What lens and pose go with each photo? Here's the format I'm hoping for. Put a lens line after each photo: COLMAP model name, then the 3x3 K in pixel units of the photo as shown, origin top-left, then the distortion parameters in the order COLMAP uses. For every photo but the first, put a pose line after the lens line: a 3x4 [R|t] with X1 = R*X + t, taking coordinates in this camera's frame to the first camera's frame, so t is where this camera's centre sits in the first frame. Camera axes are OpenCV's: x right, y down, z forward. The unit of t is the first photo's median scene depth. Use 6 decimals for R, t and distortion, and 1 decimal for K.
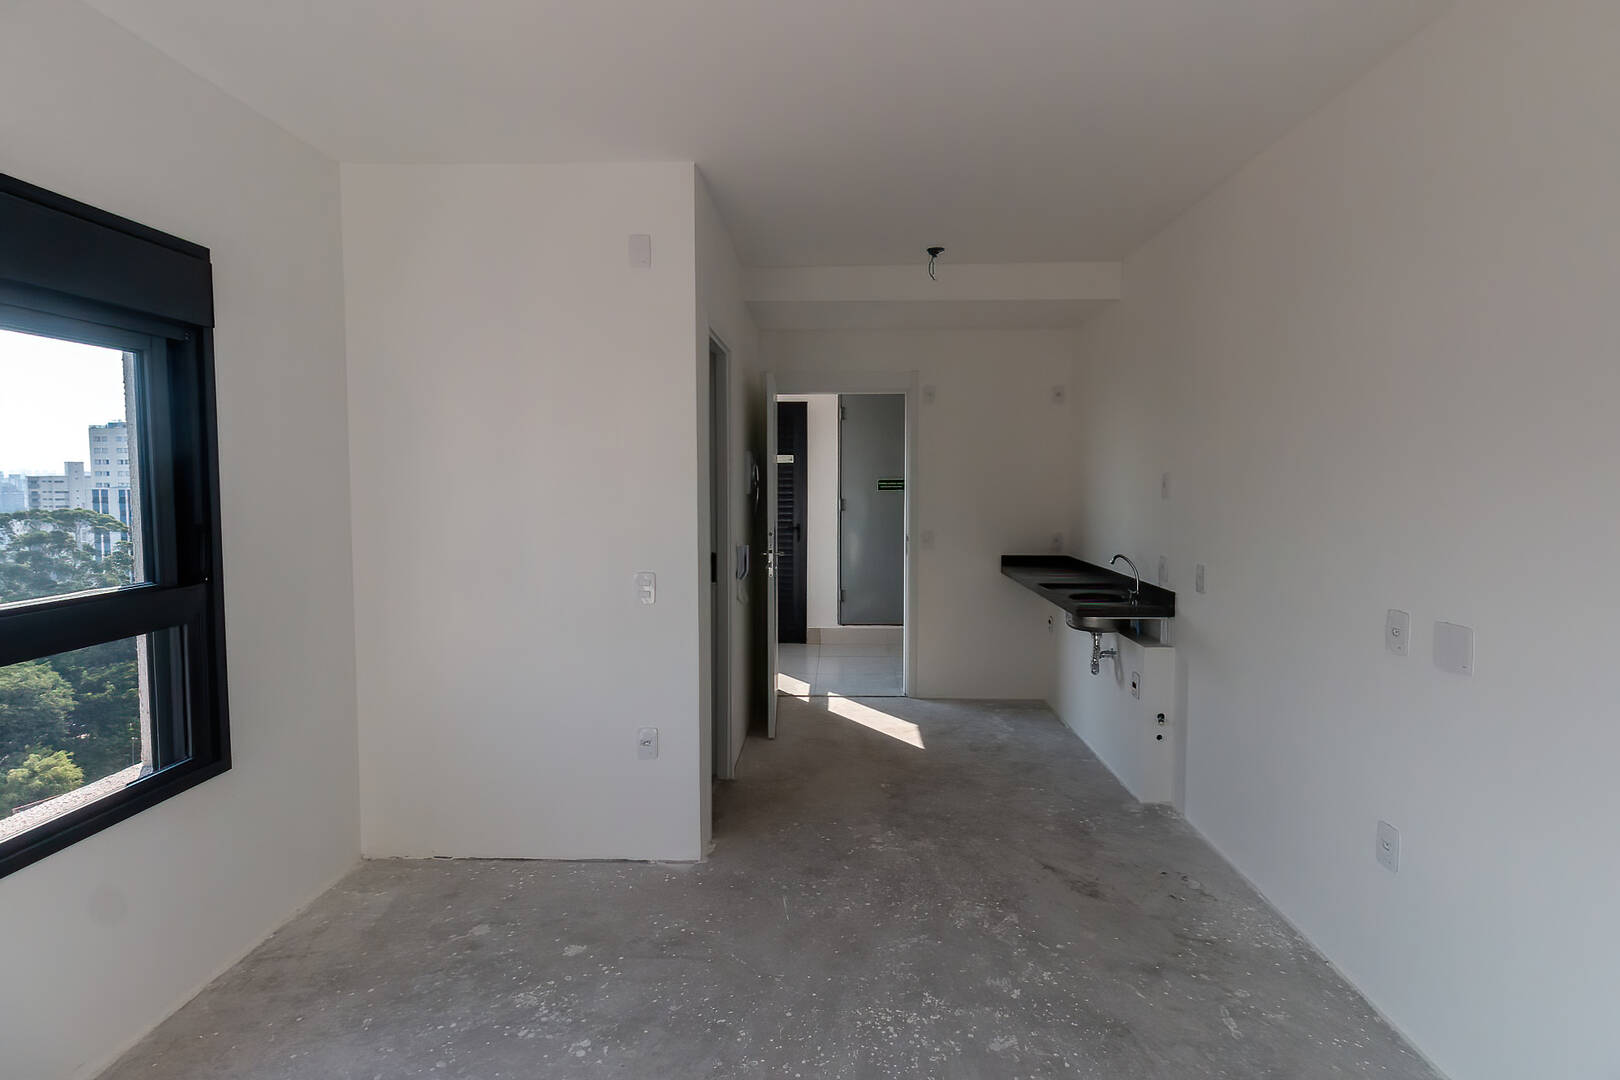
lens RADIAL K [[789.8, 0, 812.3], [0, 789.8, 523.5], [0, 0, 1]] dist [0.005139, -0.000959]
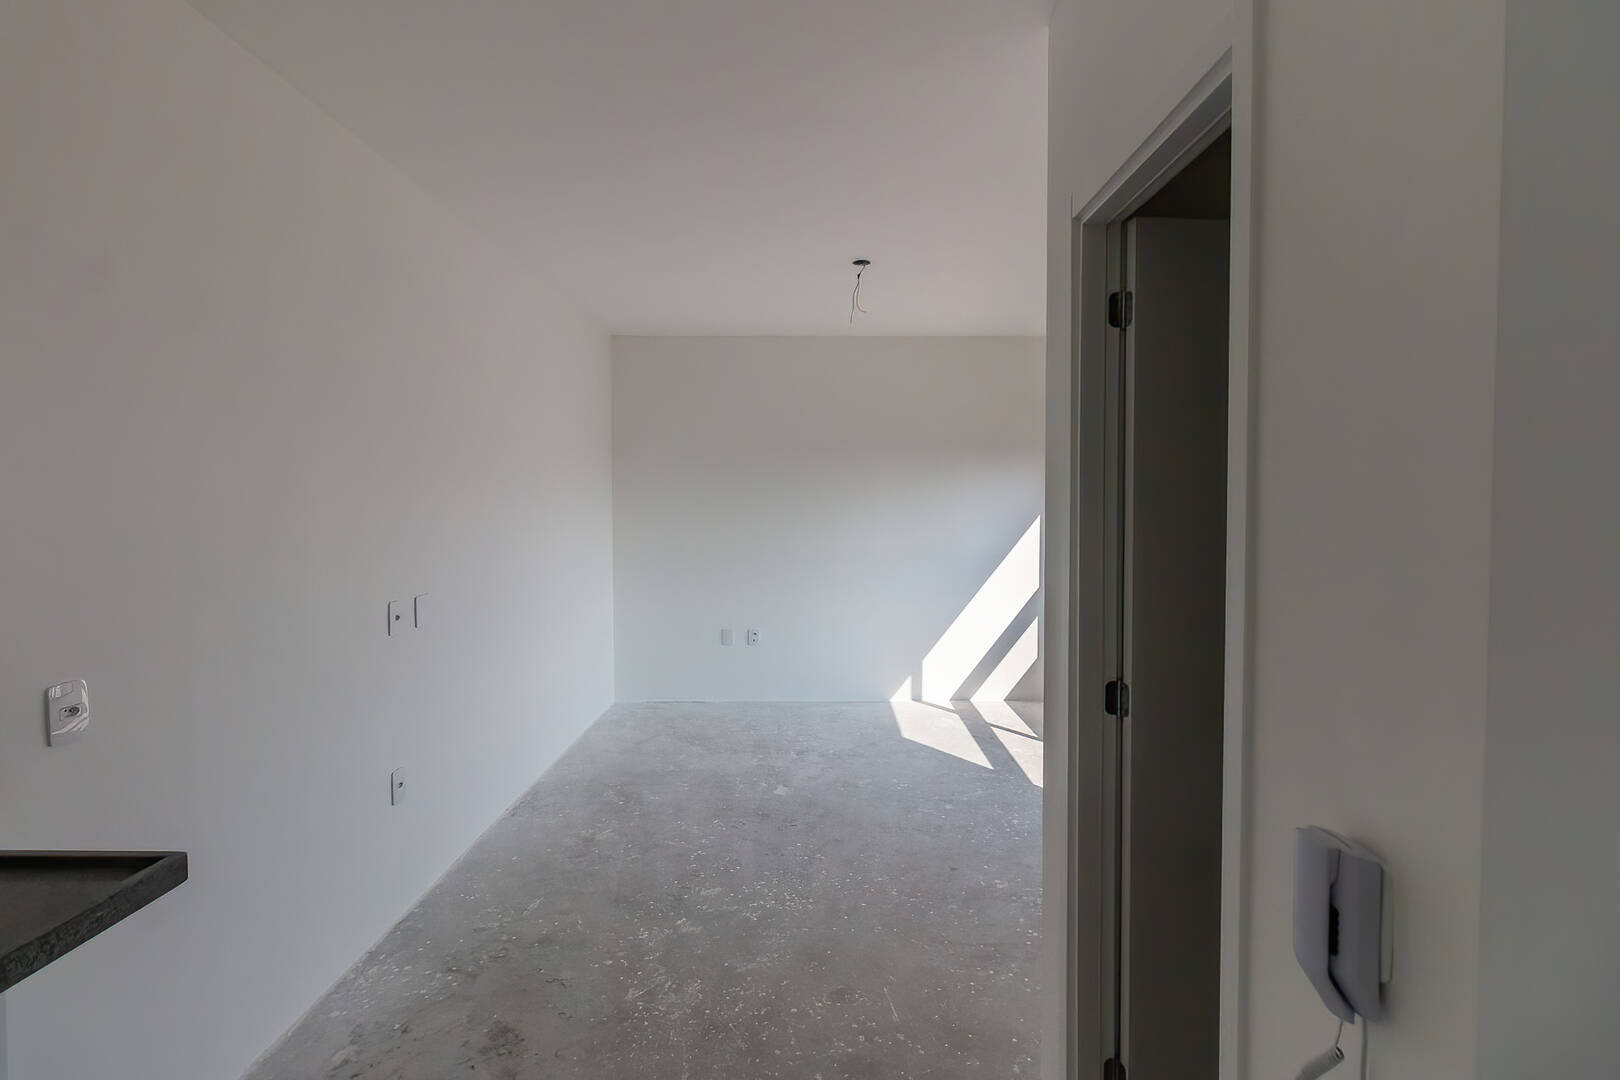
lens RADIAL K [[748.5, 0, 845.8], [0, 748.5, 529.0], [0, 0, 1]] dist [0.004910, -0.000565]
pose [[-0.997312, 0.003936, -0.073164, 0.066639], [-0.003382, 0.995019, 0.099631, -0.094441], [0.073191, 0.099611, -0.992331, 1.620067]]
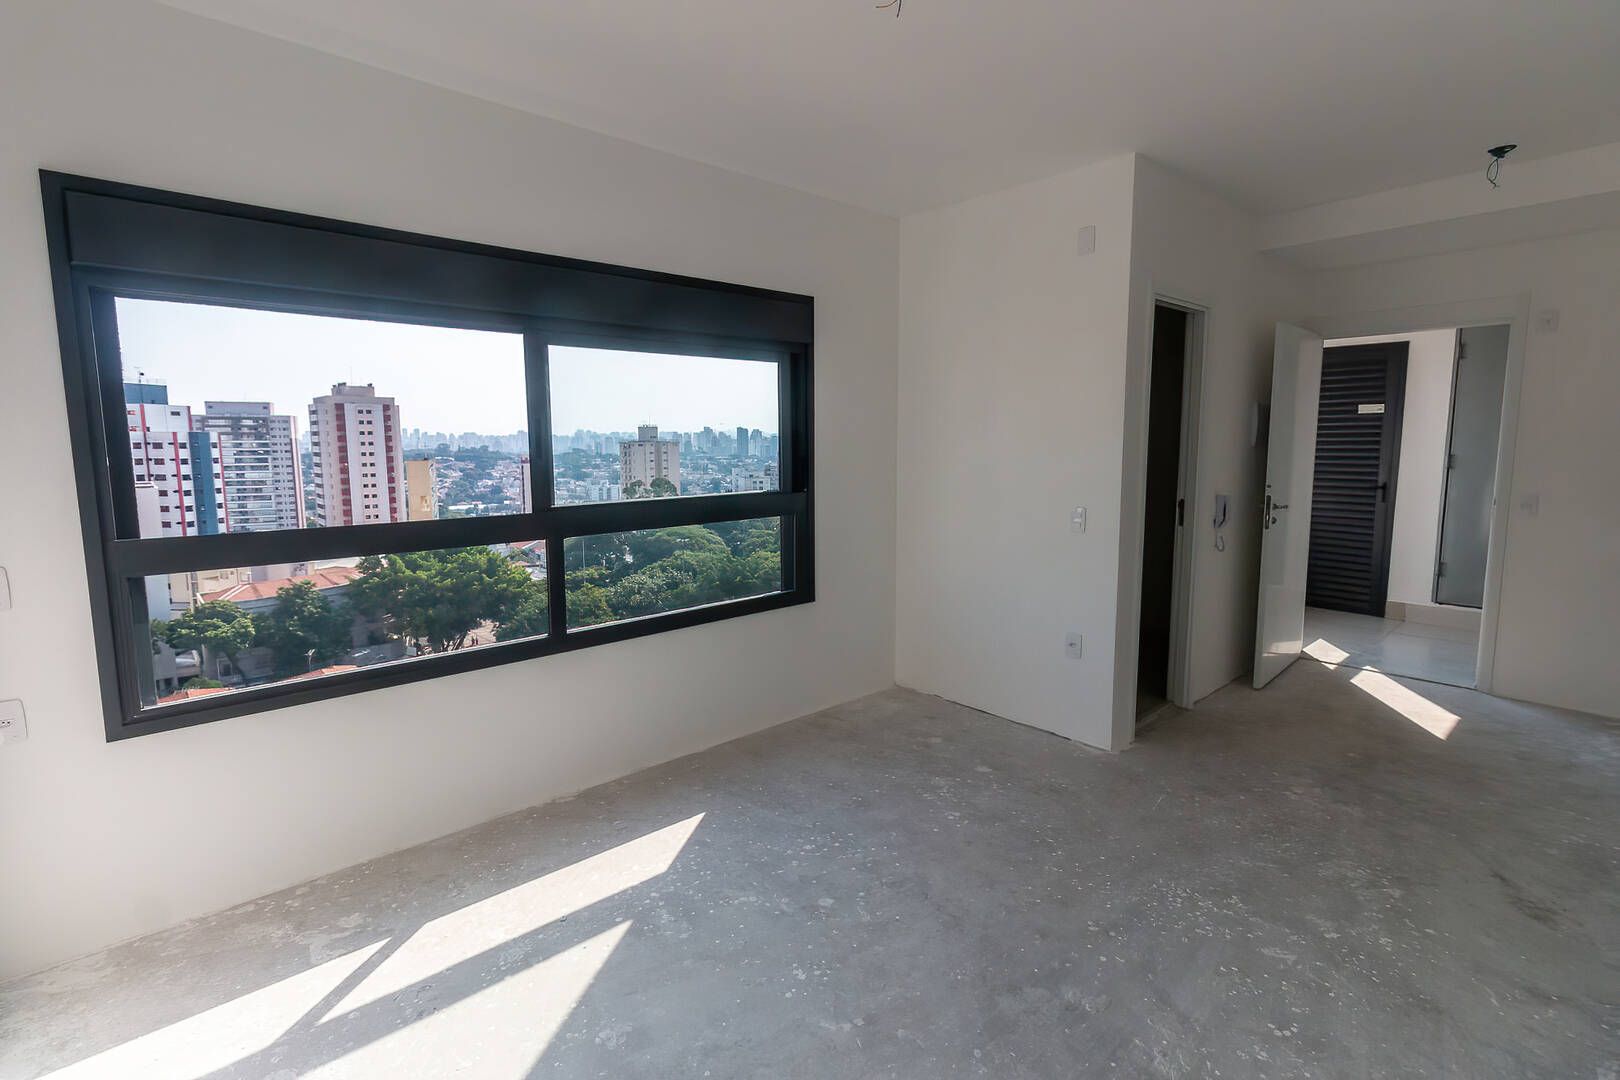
lens RADIAL K [[748.5, 0, 809.2], [0, 748.5, 521.0], [0, 0, 1]] dist [0.004910, -0.000565]
pose [[0.688008, 0.077740, -0.721527, 0.346471], [-0.036910, 0.996707, 0.072195, 0.015653], [0.724764, -0.023039, 0.688612, -0.103819]]
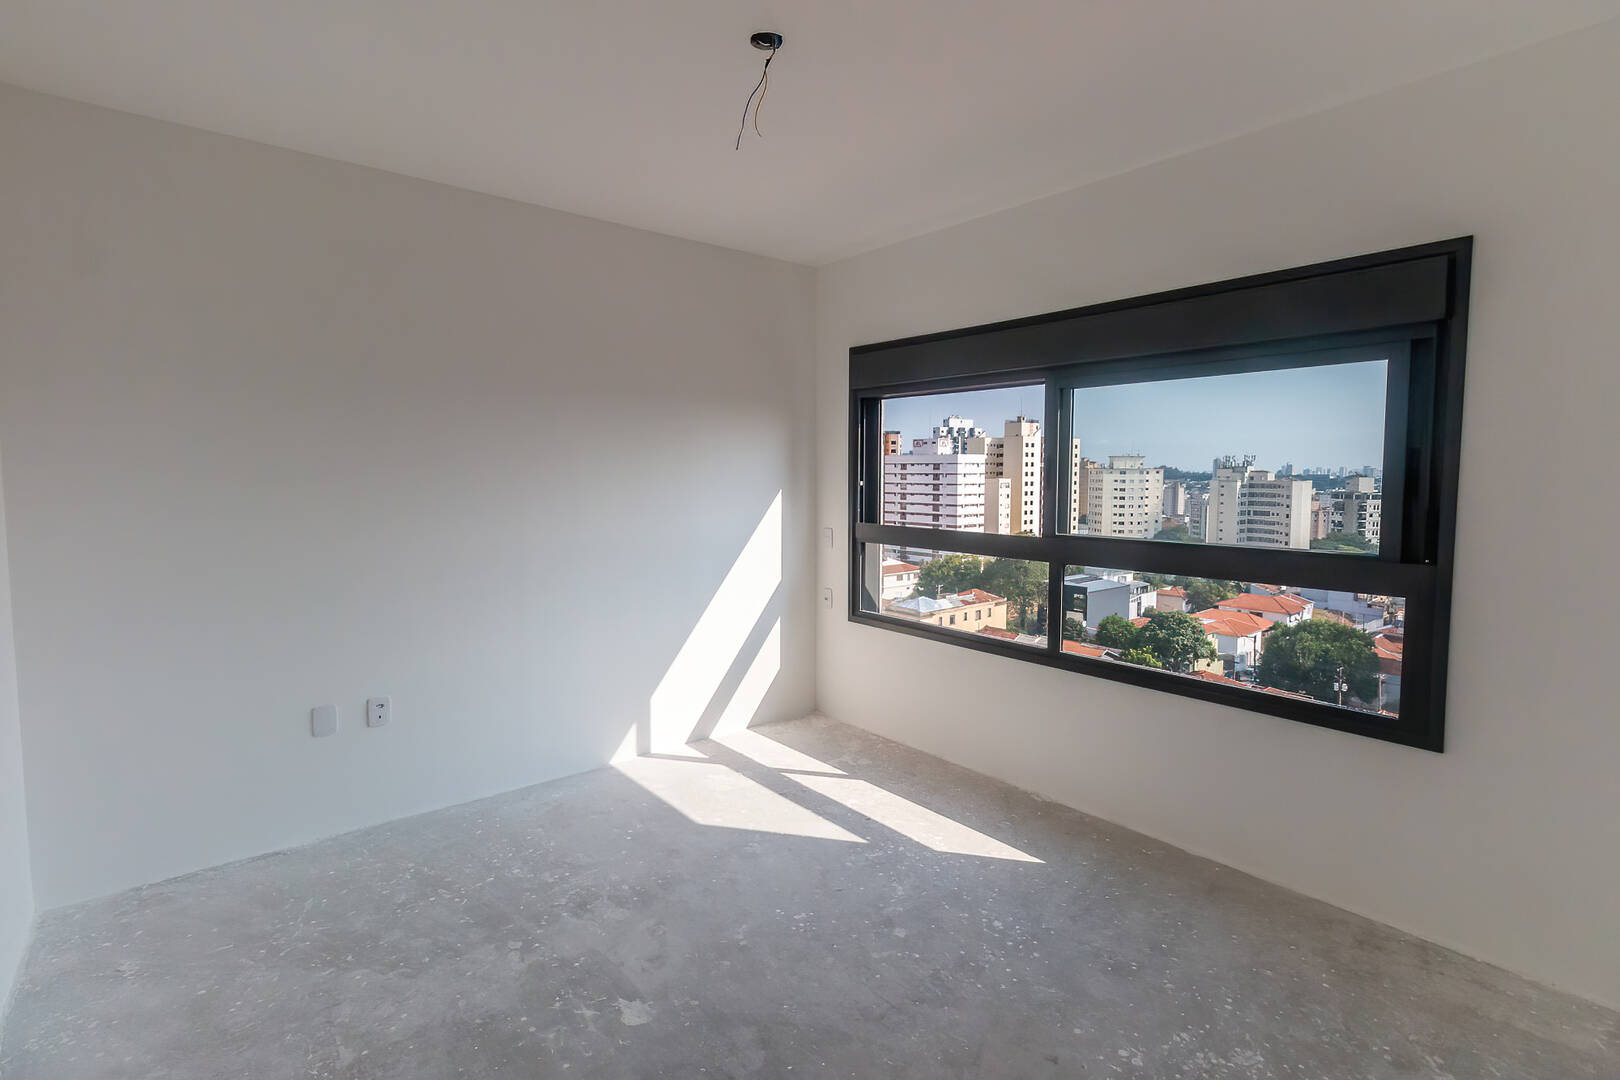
lens RADIAL K [[748.5, 0, 817.2], [0, 748.5, 529.1], [0, 0, 1]] dist [0.004910, -0.000565]
pose [[-0.738926, 0.047479, -0.672112, 0.402119], [-0.040598, 0.992564, 0.114750, -0.043032], [0.672562, 0.112078, -0.731504, 0.942000]]
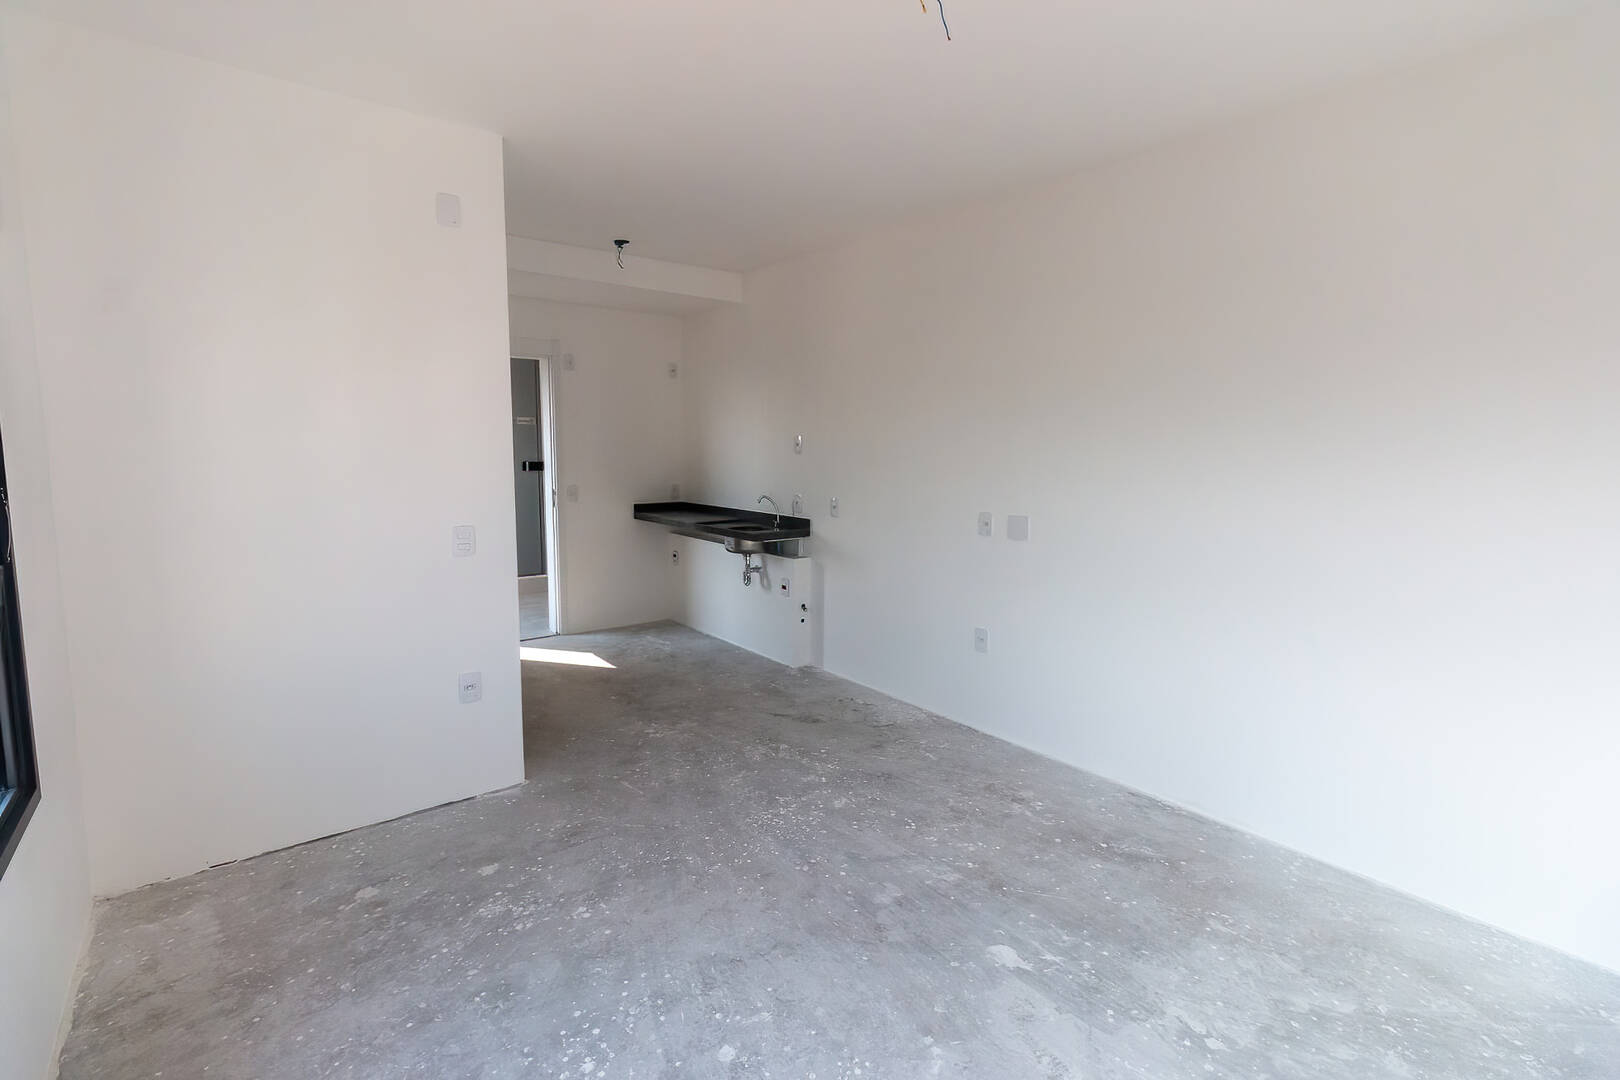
lens RADIAL K [[748.5, 0, 799.2], [0, 748.5, 526.0], [0, 0, 1]] dist [0.004910, -0.000565]
pose [[0.766822, -0.064457, 0.638616, -0.511900], [0.028454, 0.997381, 0.066502, 0.009344], [-0.641229, -0.032824, 0.766647, -0.042387]]
